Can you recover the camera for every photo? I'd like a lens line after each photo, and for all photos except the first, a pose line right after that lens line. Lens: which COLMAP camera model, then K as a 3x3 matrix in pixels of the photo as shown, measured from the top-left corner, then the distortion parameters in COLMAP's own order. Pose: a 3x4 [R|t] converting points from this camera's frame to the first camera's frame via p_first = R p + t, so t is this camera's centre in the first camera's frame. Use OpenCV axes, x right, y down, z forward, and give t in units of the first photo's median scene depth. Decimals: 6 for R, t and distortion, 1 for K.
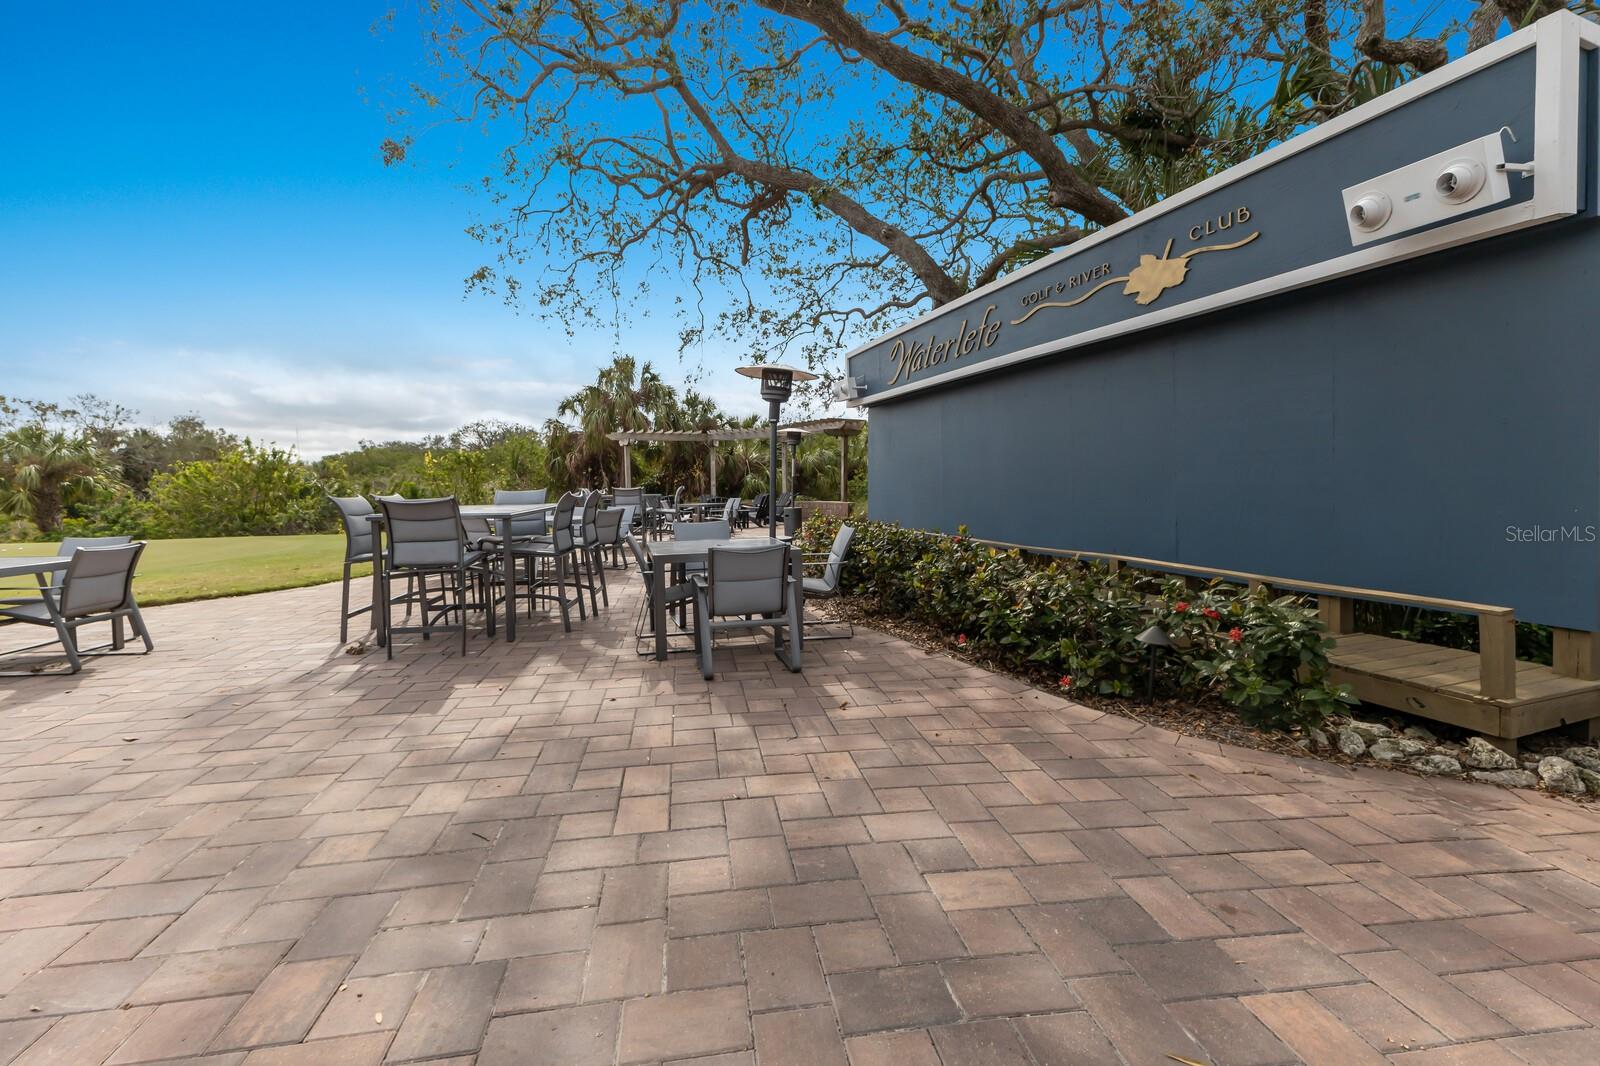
lens RADIAL K [[722.2, 0, 803.9], [0, 722.2, 539.7], [0, 0, 1]] dist [0.003237, -0.001275]
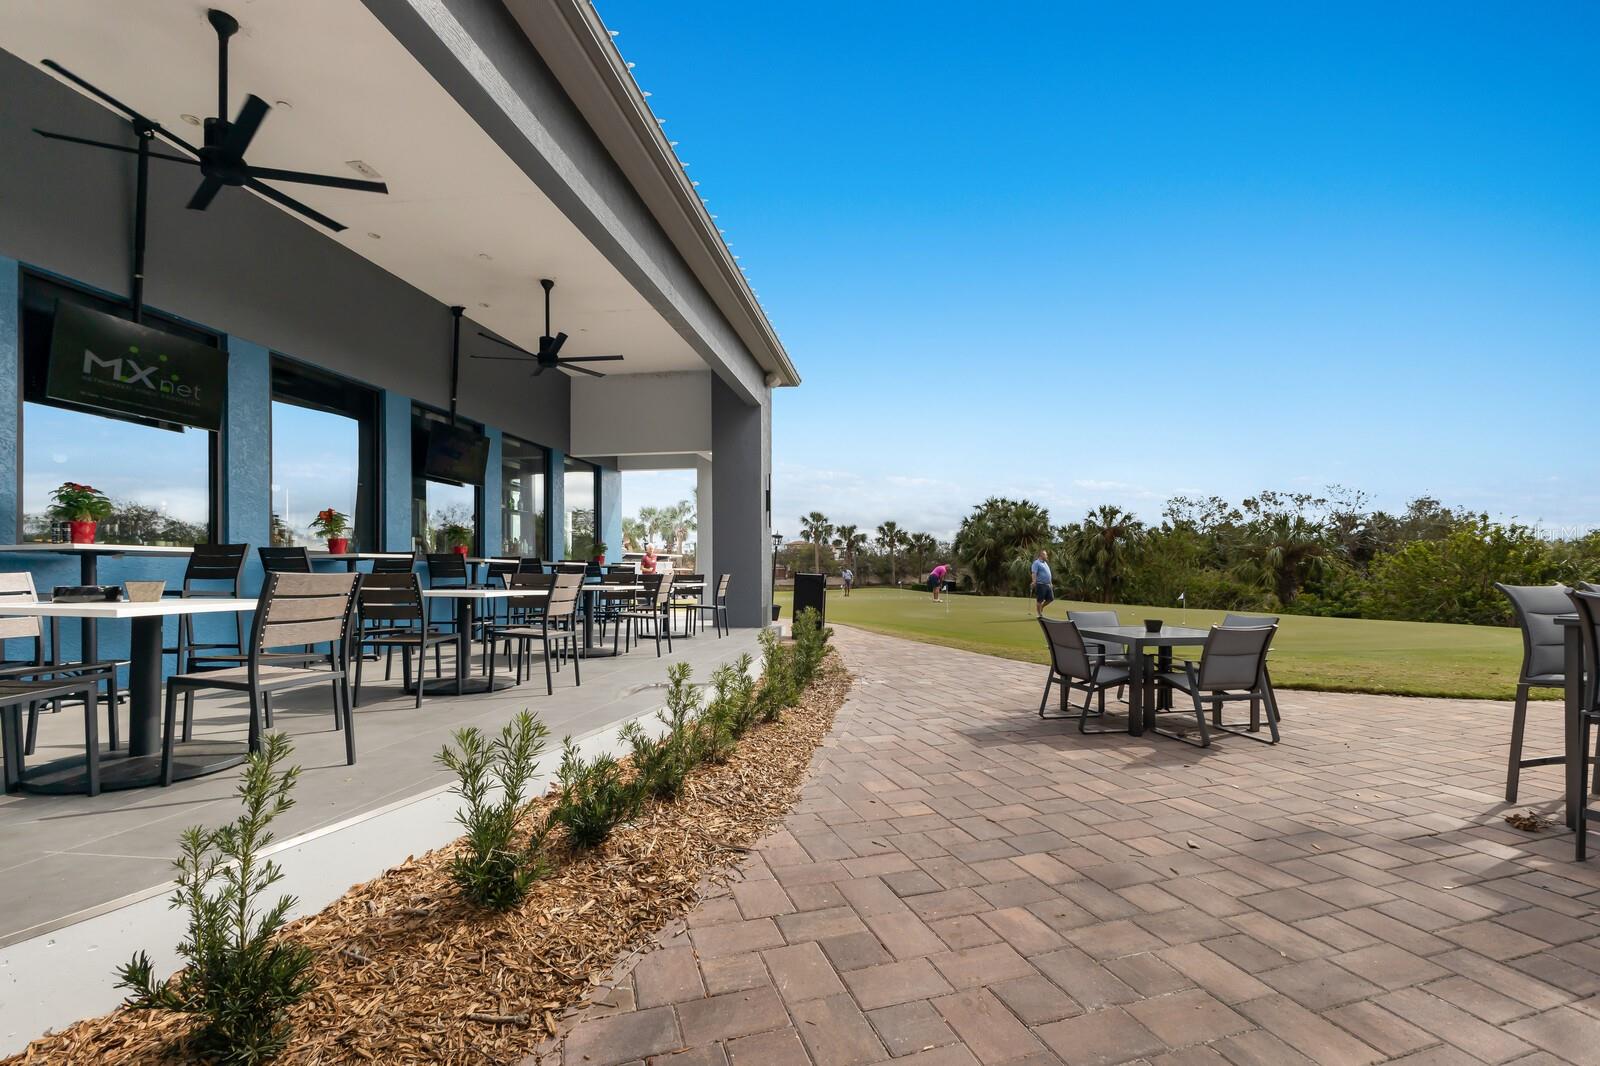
lens RADIAL K [[722.2, 0, 799.4], [0, 722.2, 541.0], [0, 0, 1]] dist [0.003237, -0.001275]
pose [[0.150894, -0.025008, -0.988234, -0.015753], [-0.081834, 0.995933, -0.037698, -0.004430], [0.985157, 0.086559, 0.148234, 0.053707]]
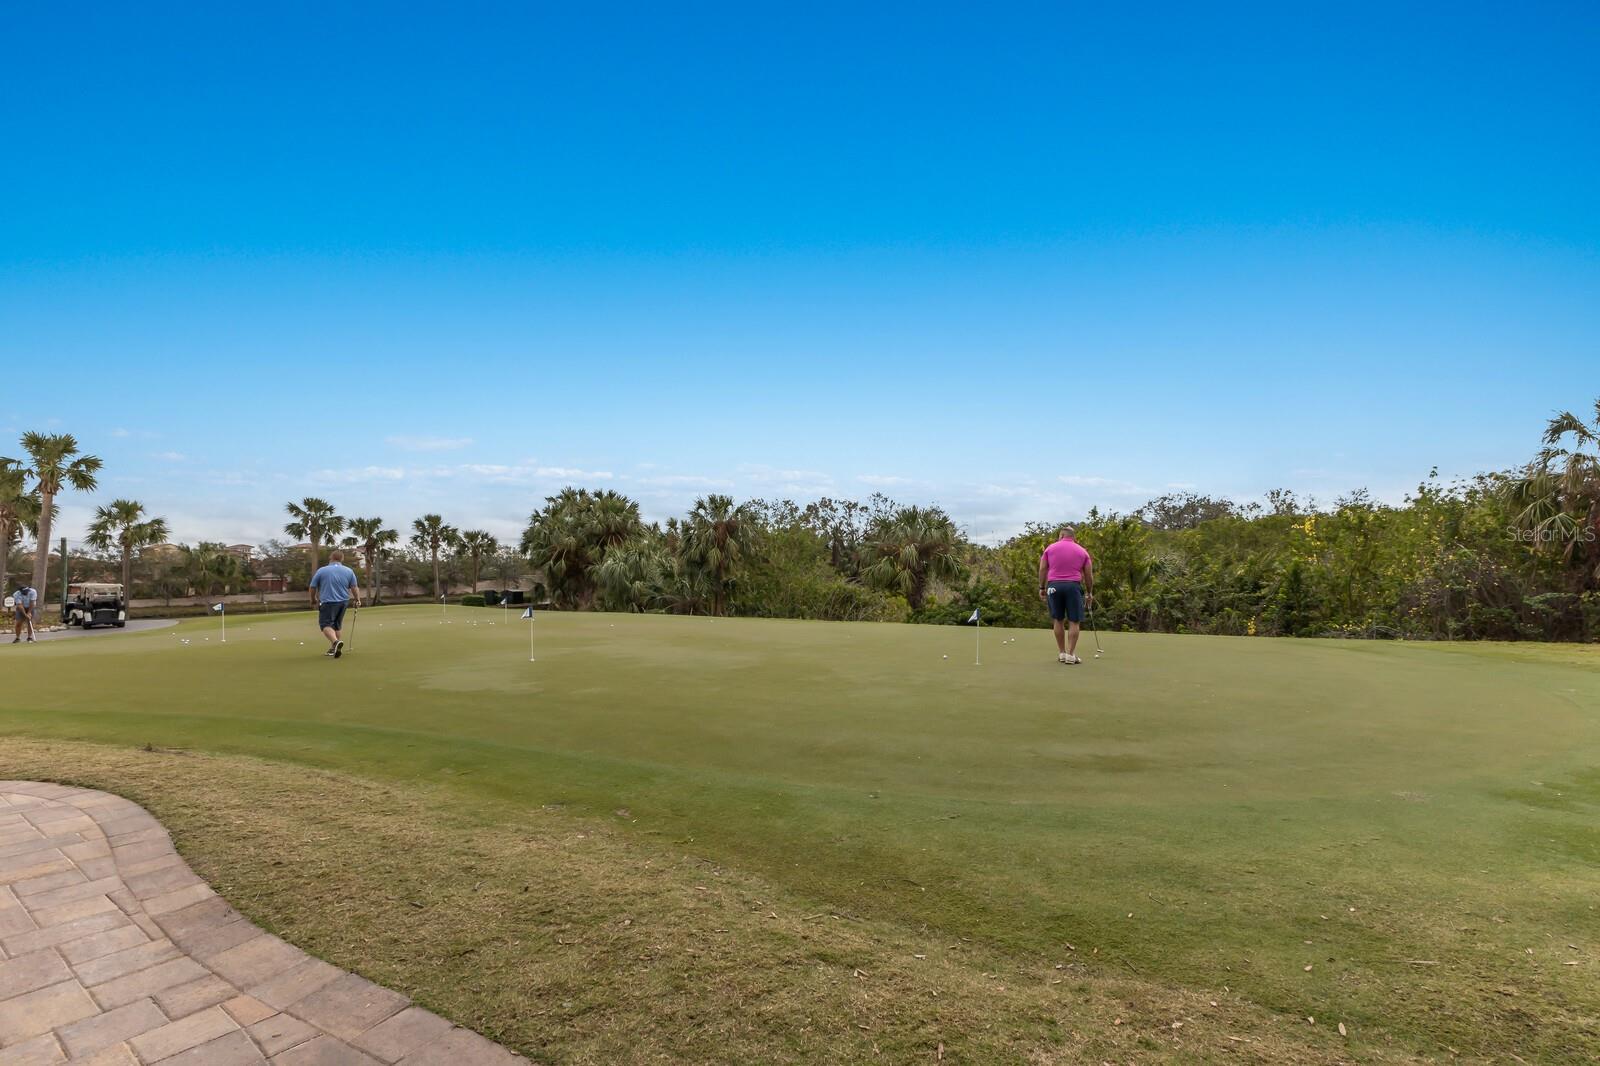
lens RADIAL K [[722.2, 0, 796.0], [0, 722.2, 541.0], [0, 0, 1]] dist [0.003237, -0.001275]
pose [[0.669918, -0.028893, -0.741873, -0.406158], [-0.052052, 0.994956, -0.085754, -0.009406], [0.740608, 0.096064, 0.665035, 0.184606]]
